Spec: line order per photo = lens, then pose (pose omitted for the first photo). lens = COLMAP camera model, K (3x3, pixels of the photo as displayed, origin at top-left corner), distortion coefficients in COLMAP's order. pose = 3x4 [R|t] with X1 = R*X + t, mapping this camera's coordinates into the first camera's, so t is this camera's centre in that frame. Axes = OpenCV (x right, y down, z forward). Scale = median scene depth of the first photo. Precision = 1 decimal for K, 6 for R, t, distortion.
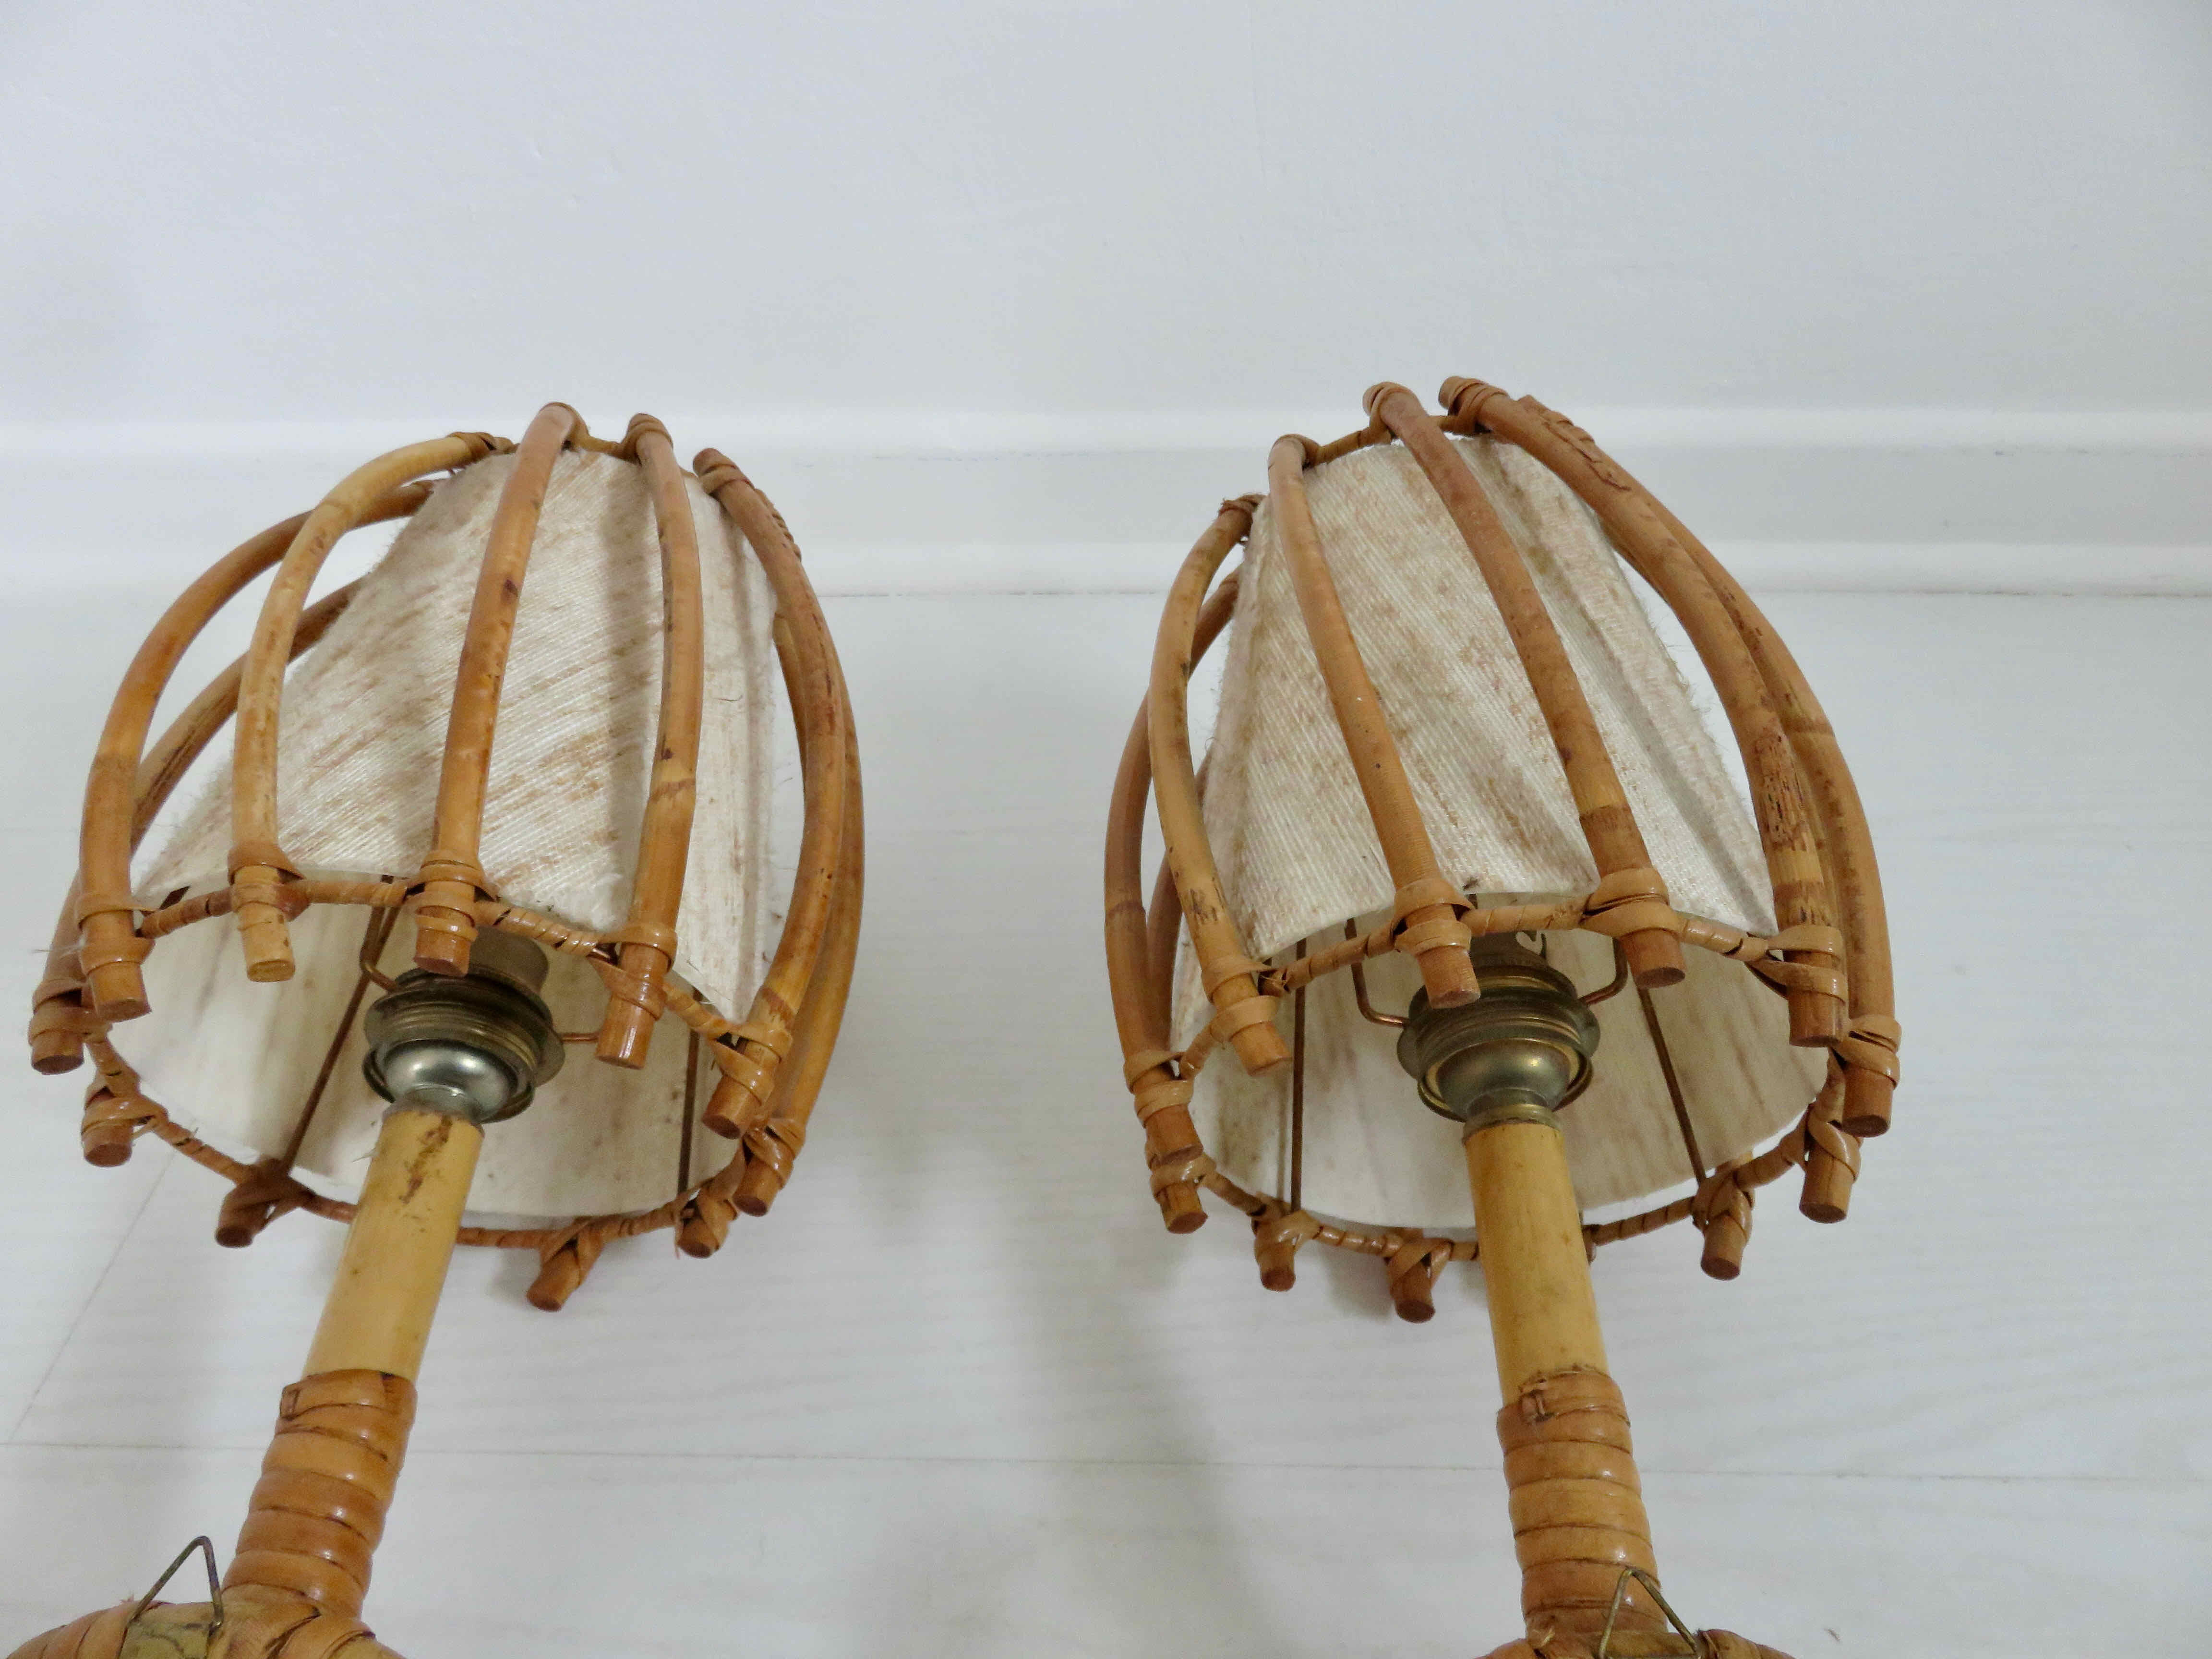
lens RADIAL K [[1584.7, 0, 1106.0], [0, 1584.7, 829.5], [0, 0, 1]] dist [-0.007216, -0.019761]
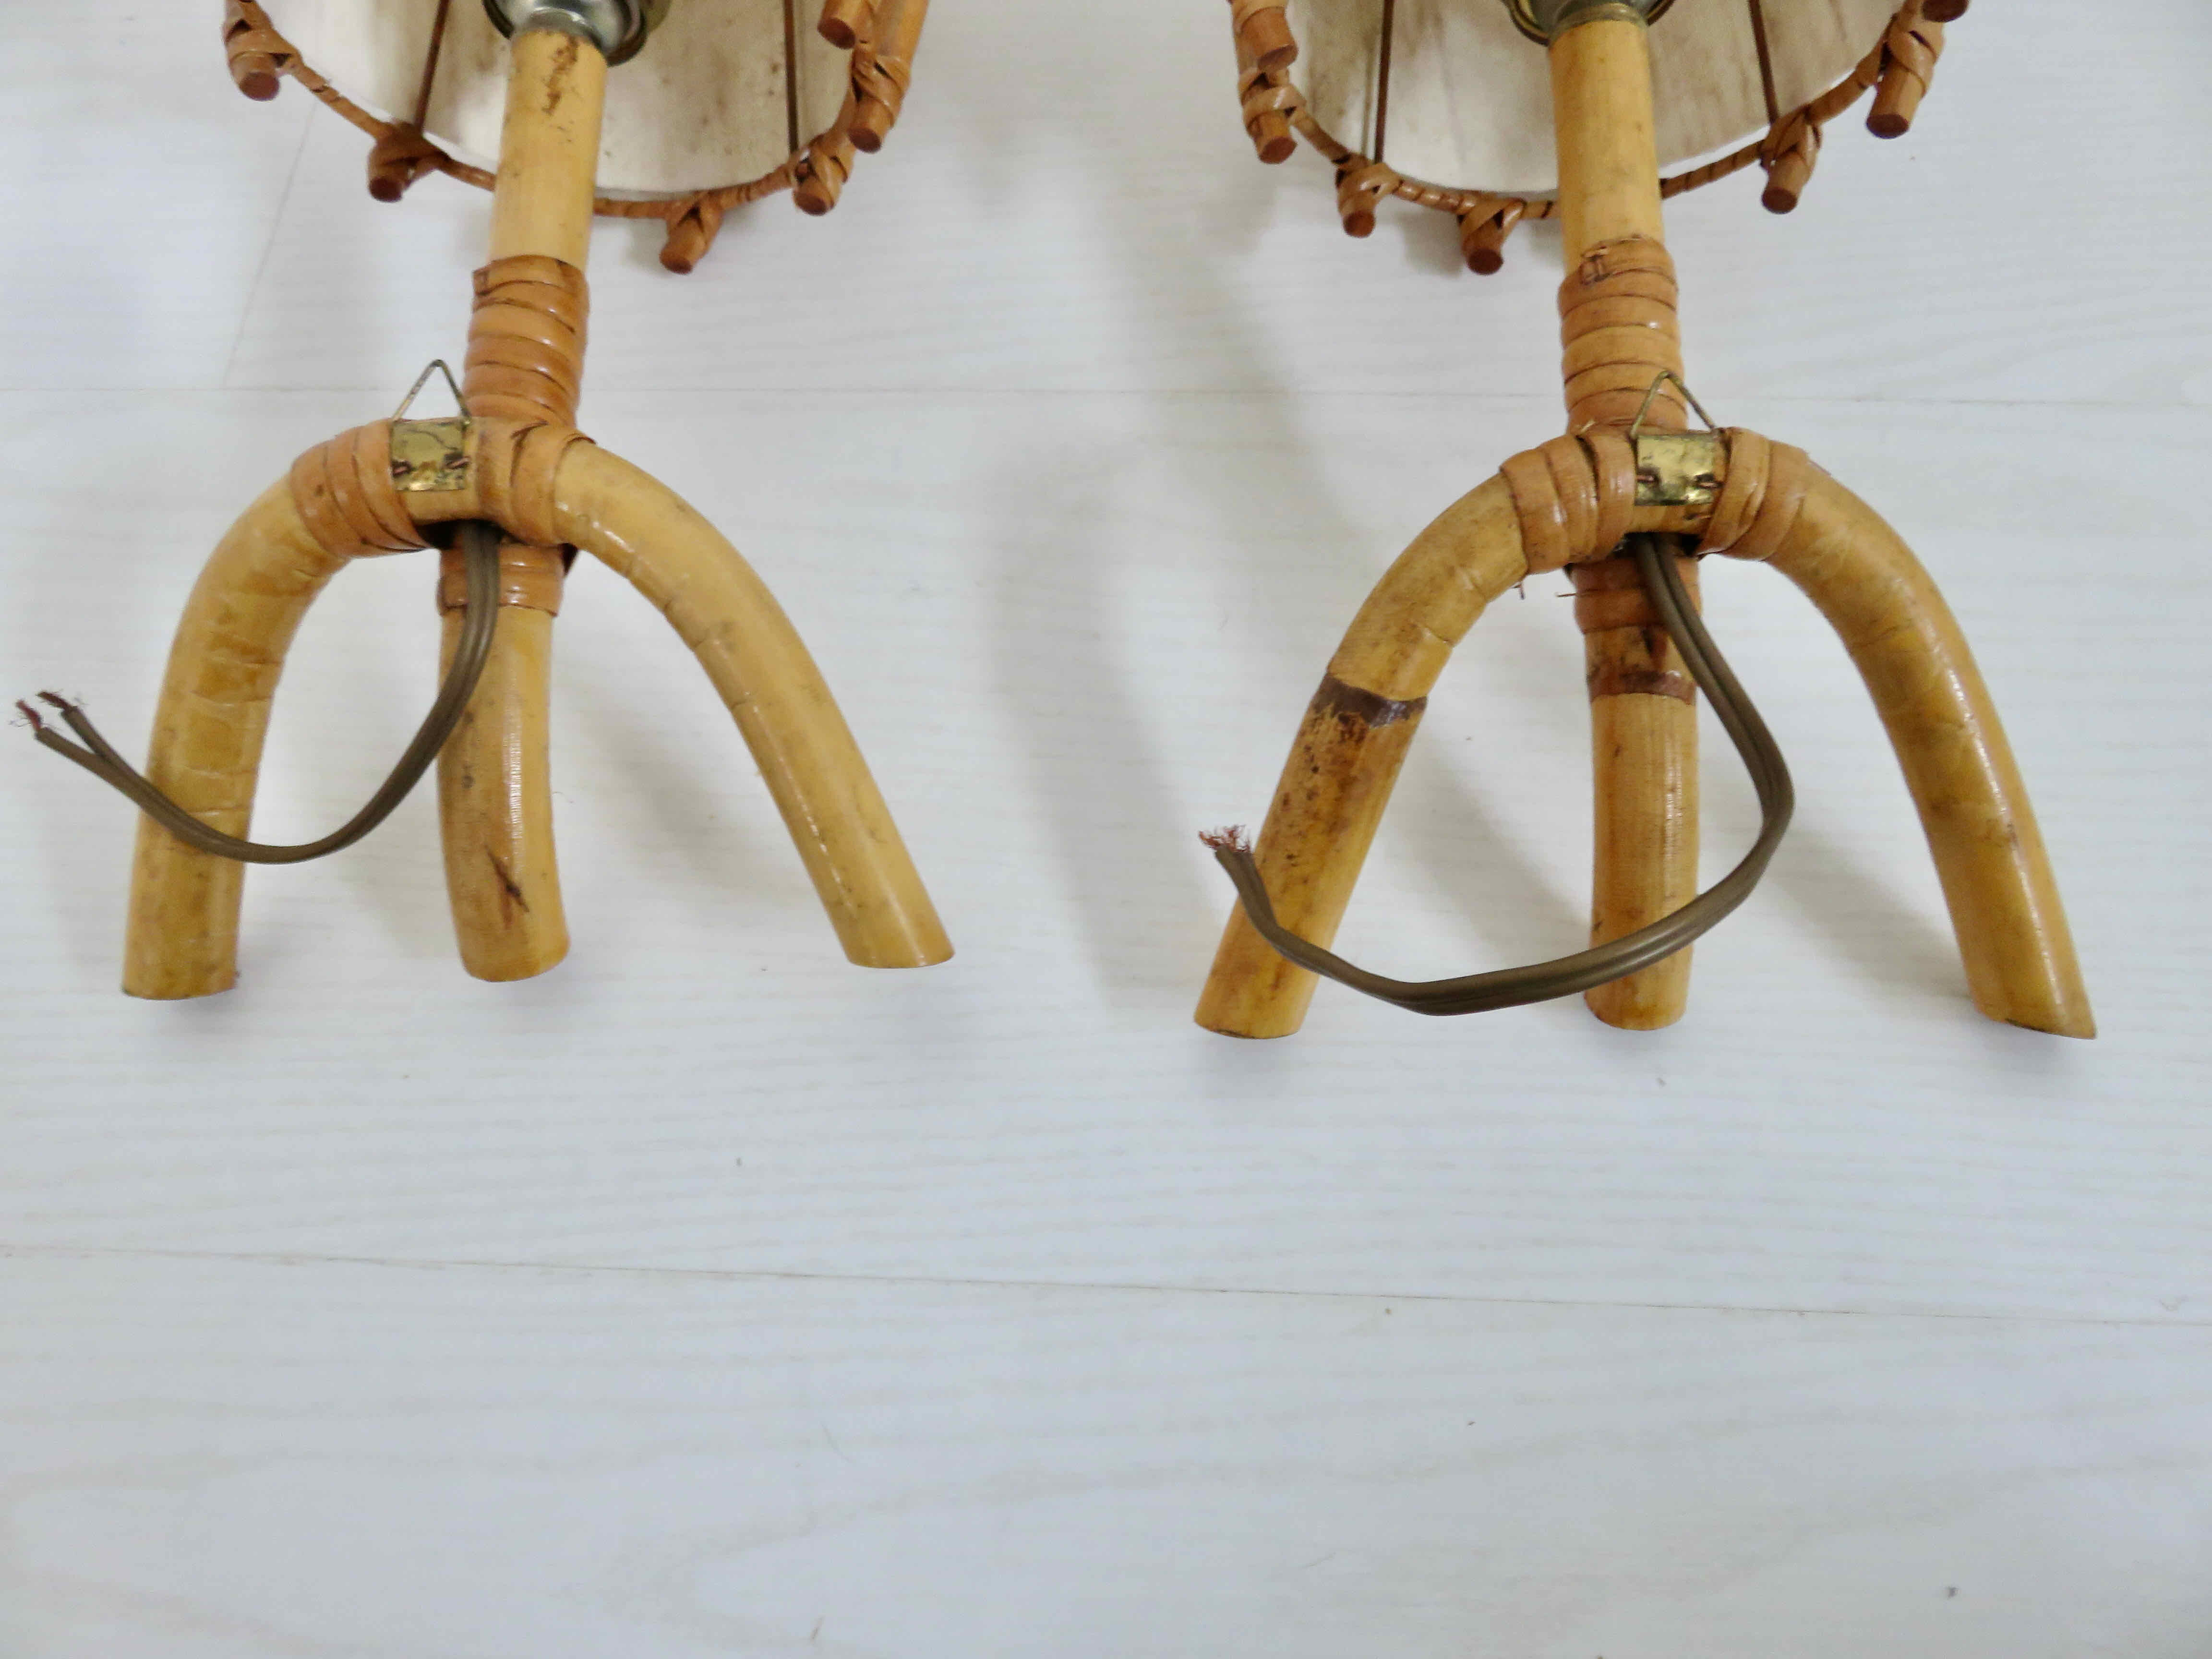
lens RADIAL K [[1605.0, 0, 1106.0], [0, 1605.0, 829.5], [0, 0, 1]] dist [-0.009719, -0.008466]
pose [[0.999657, -0.002290, -0.026105, -0.034895], [0.013108, 0.906291, 0.422452, 0.197263], [0.022691, -0.422649, 0.906009, -0.156351]]
